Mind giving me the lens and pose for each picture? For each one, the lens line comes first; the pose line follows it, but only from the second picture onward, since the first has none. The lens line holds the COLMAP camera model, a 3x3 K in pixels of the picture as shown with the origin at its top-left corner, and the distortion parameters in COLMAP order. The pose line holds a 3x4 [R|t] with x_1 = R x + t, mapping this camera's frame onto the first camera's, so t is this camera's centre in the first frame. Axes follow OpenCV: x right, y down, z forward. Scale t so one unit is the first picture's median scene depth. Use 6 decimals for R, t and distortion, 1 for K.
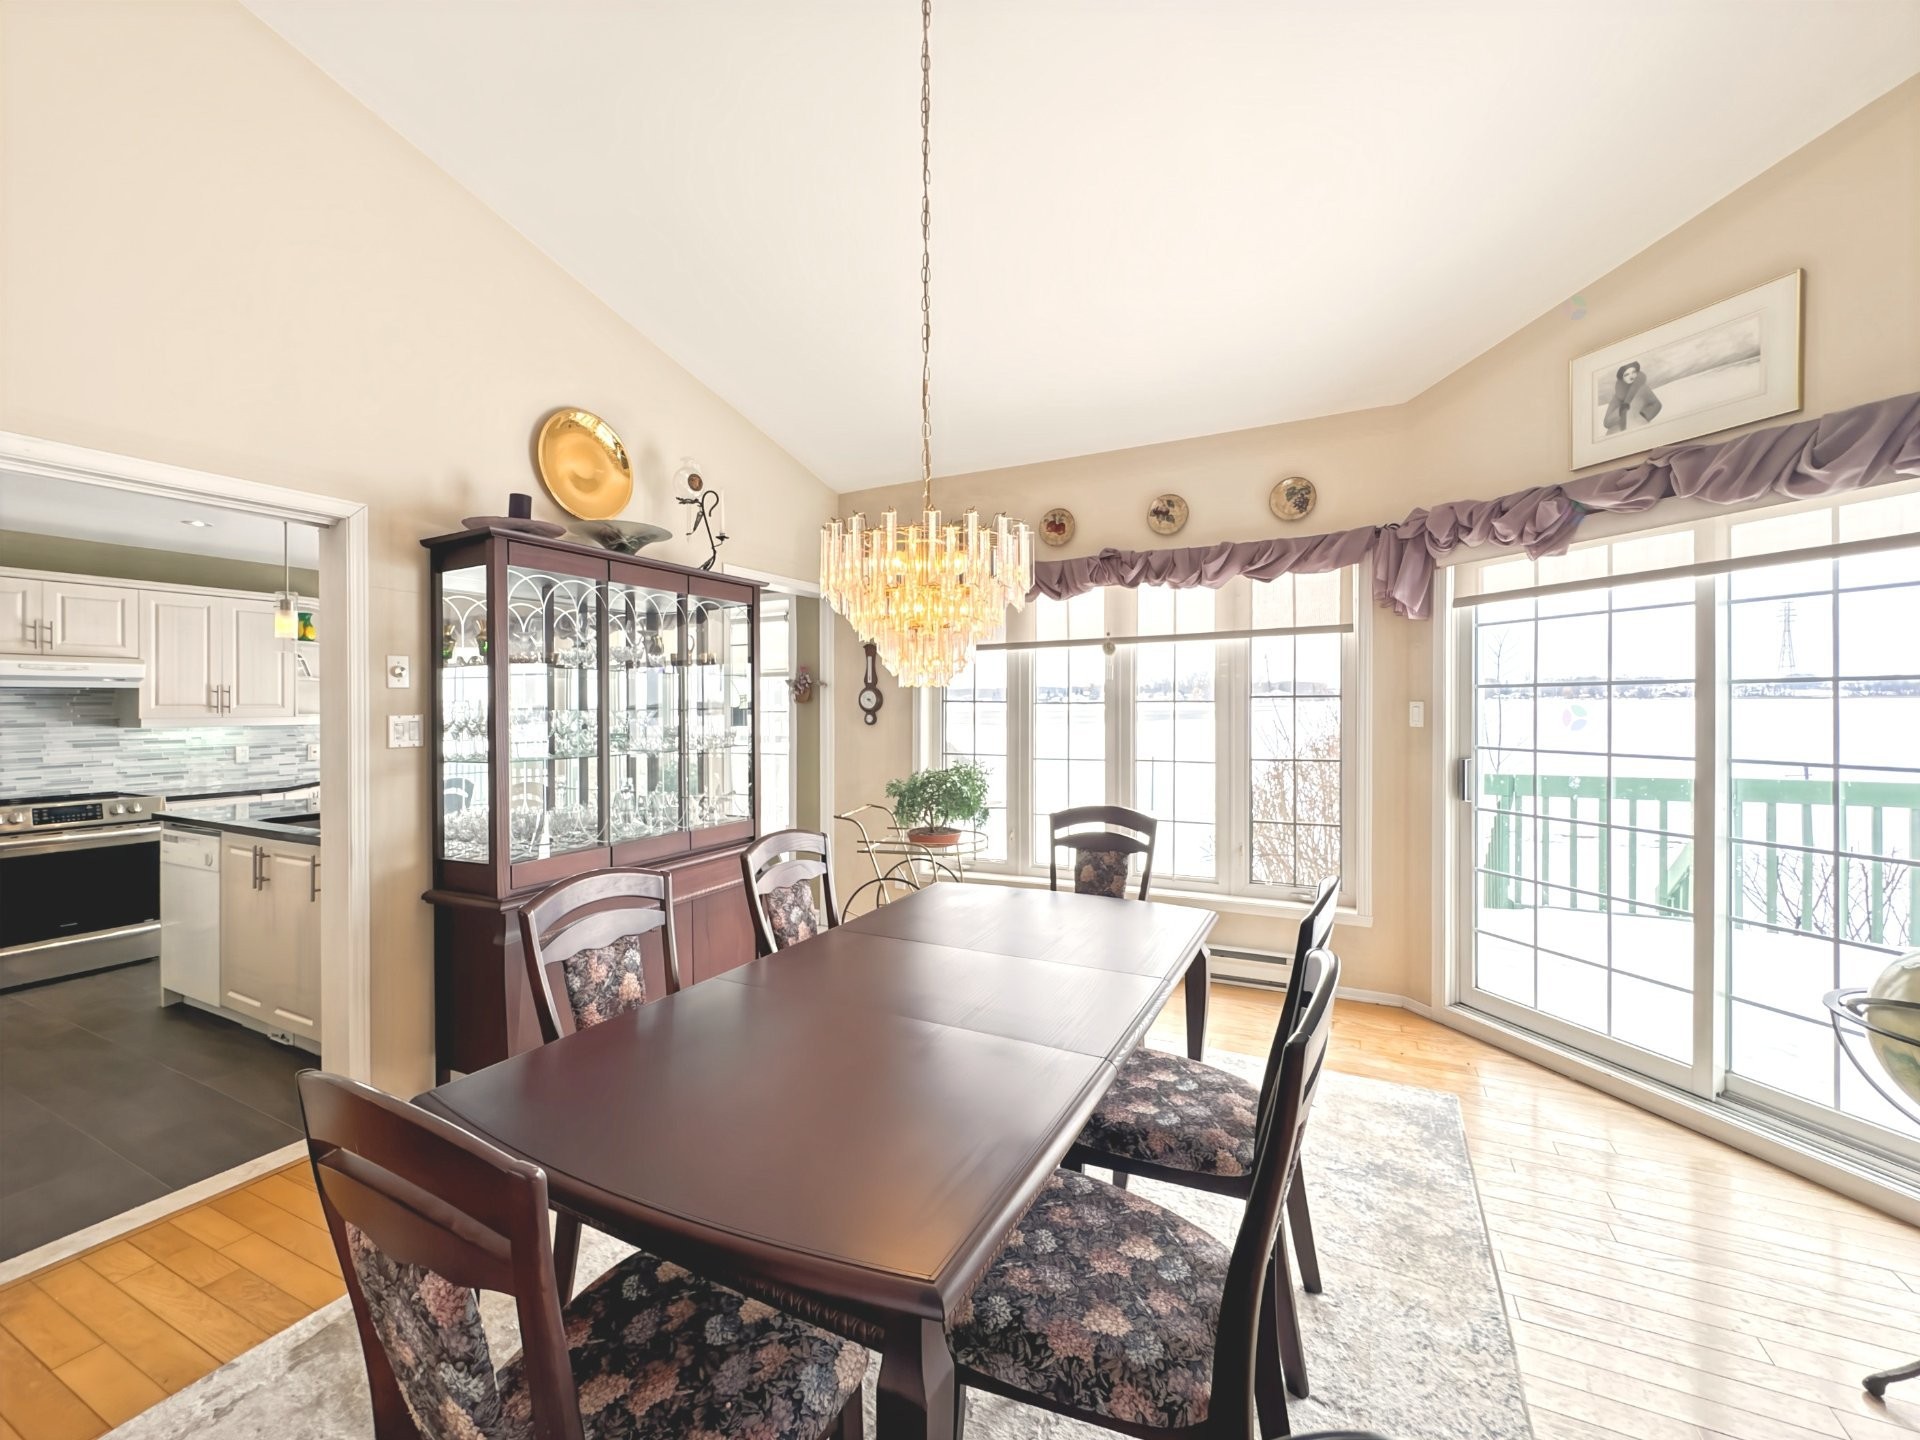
lens RADIAL K [[791.2, 0, 961.6], [0, 791.2, 706.8], [0, 0, 1]] dist [-0.003080, -0.000273]
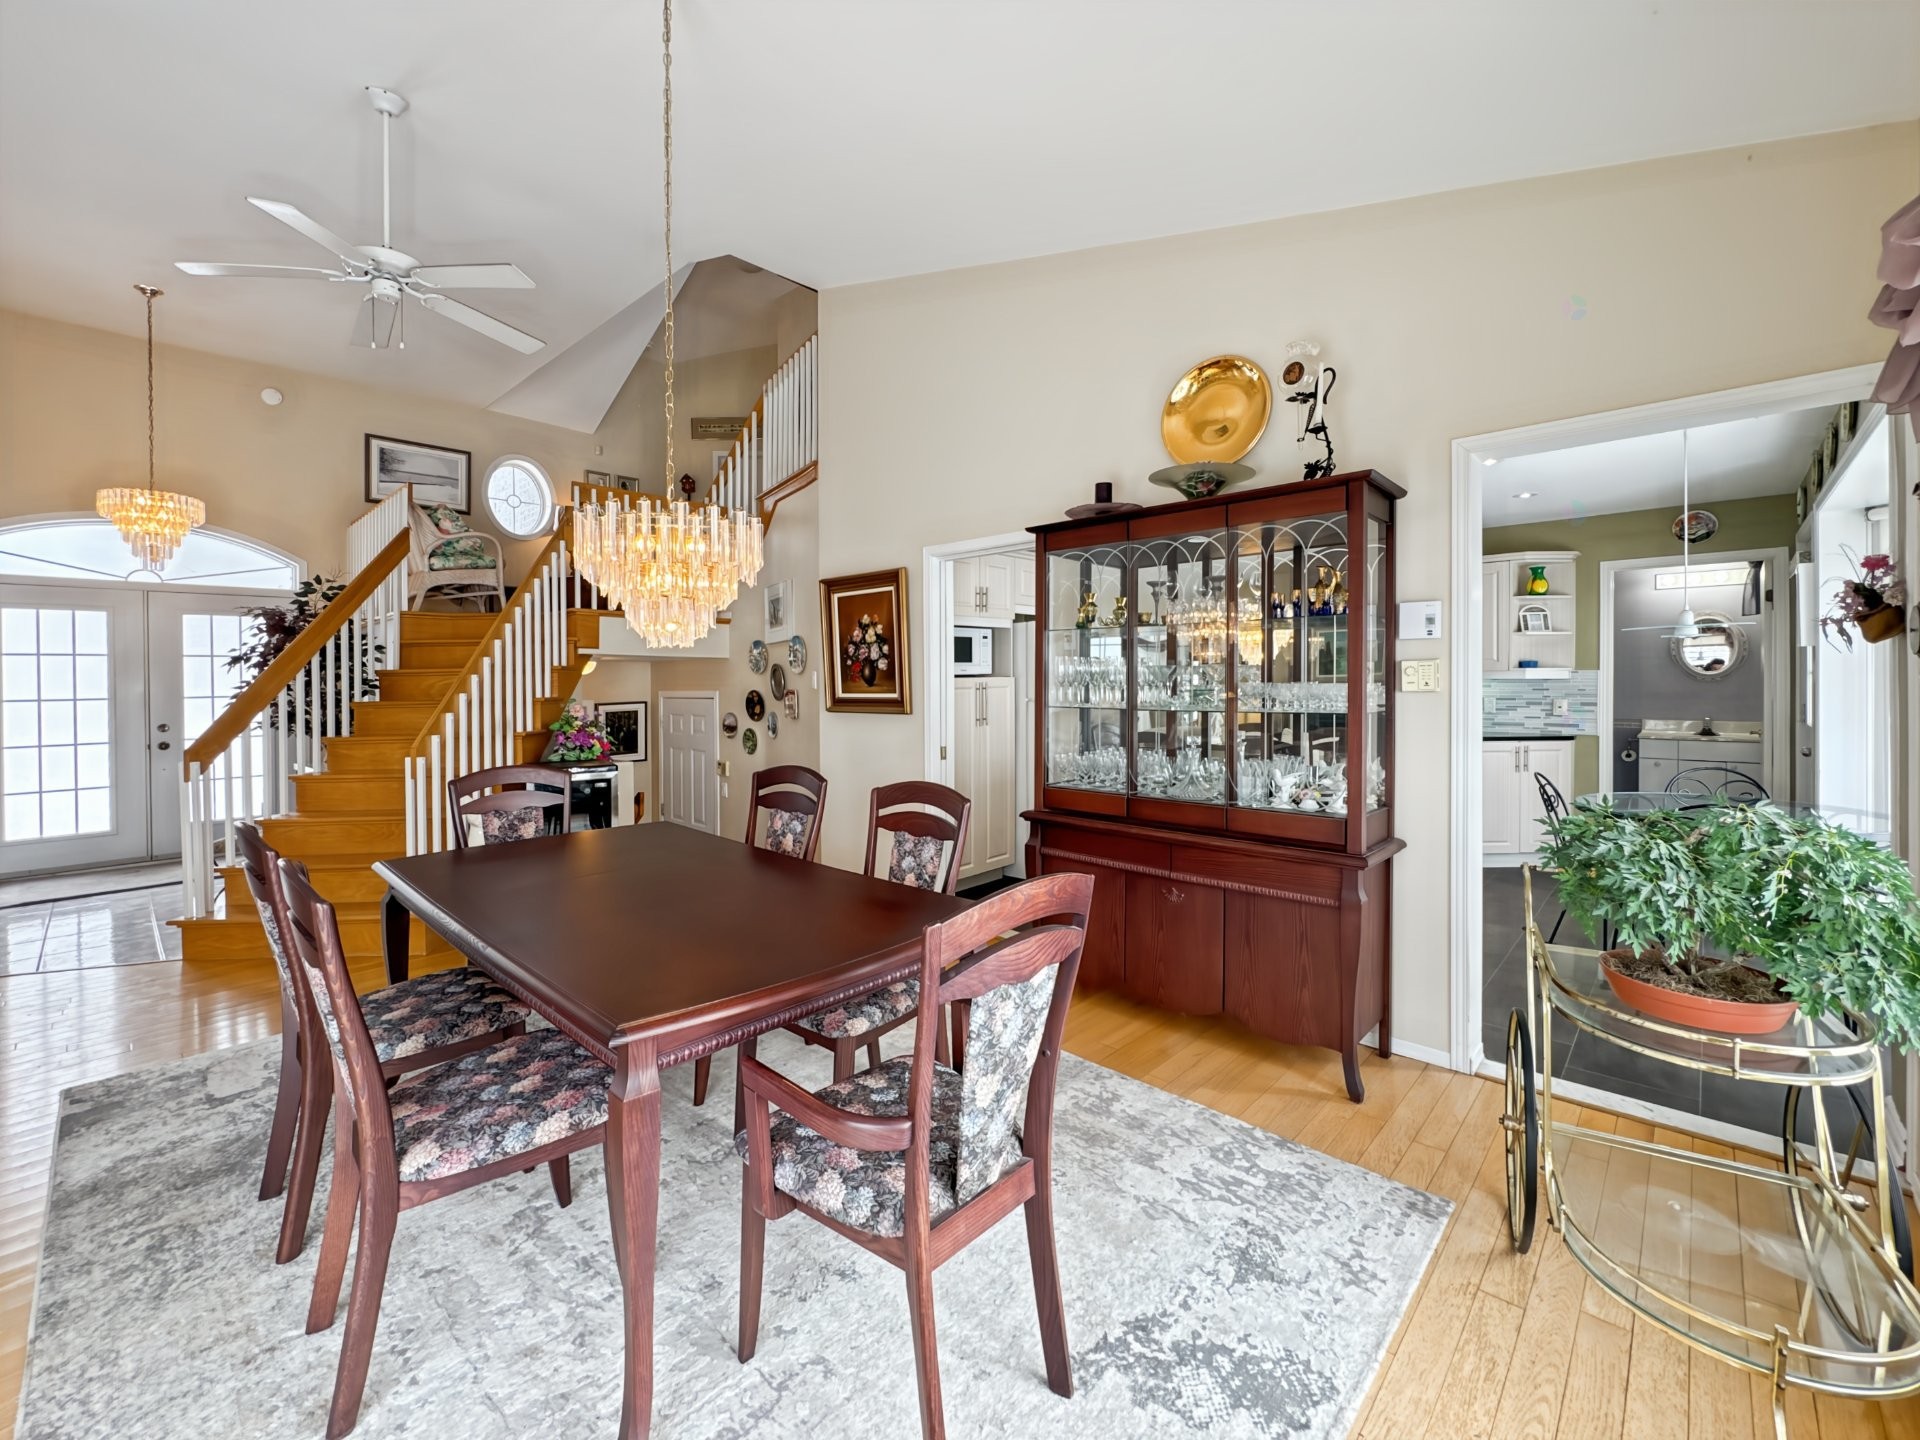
lens RADIAL K [[772.6, 0, 956.3], [0, 772.6, 684.3], [0, 0, 1]] dist [0.001233, 0.000495]
pose [[-0.278861, 0.018807, -0.960147, 0.484066], [0.009945, 0.999811, 0.016695, 0.008935], [0.960280, -0.004893, -0.278996, 0.882080]]
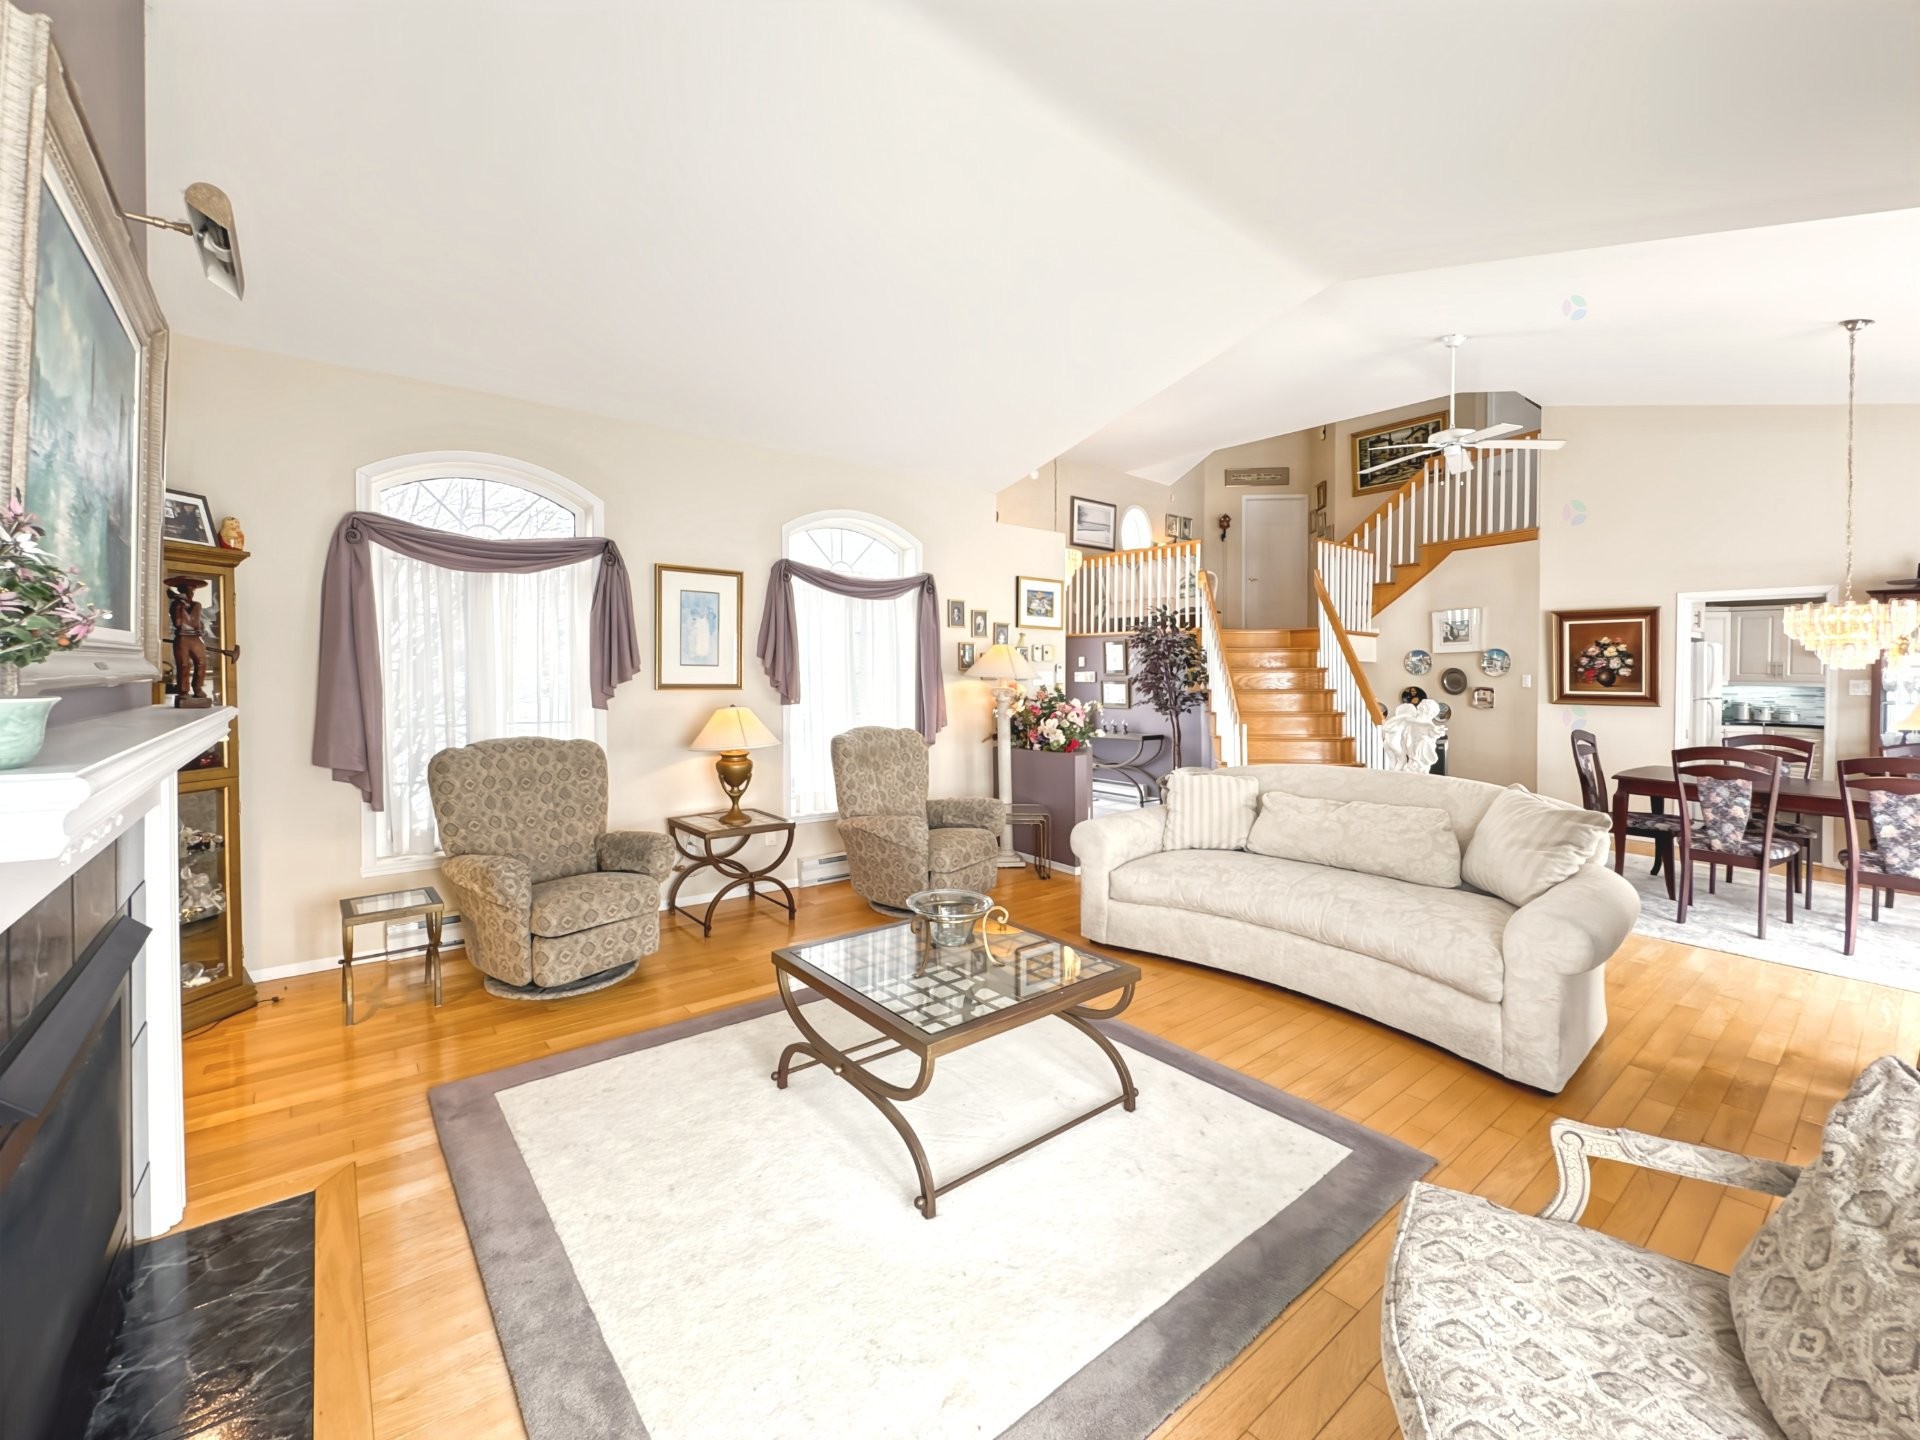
lens RADIAL K [[780.6, 0, 964.6], [0, 780.6, 666.1], [0, 0, 1]] dist [0.000696, 0.000103]
pose [[-0.419539, -0.003447, -0.907731, 1.620675], [-0.009878, 0.999951, 0.000768, -0.003518], [0.907683, 0.009289, -0.419553, -0.214864]]
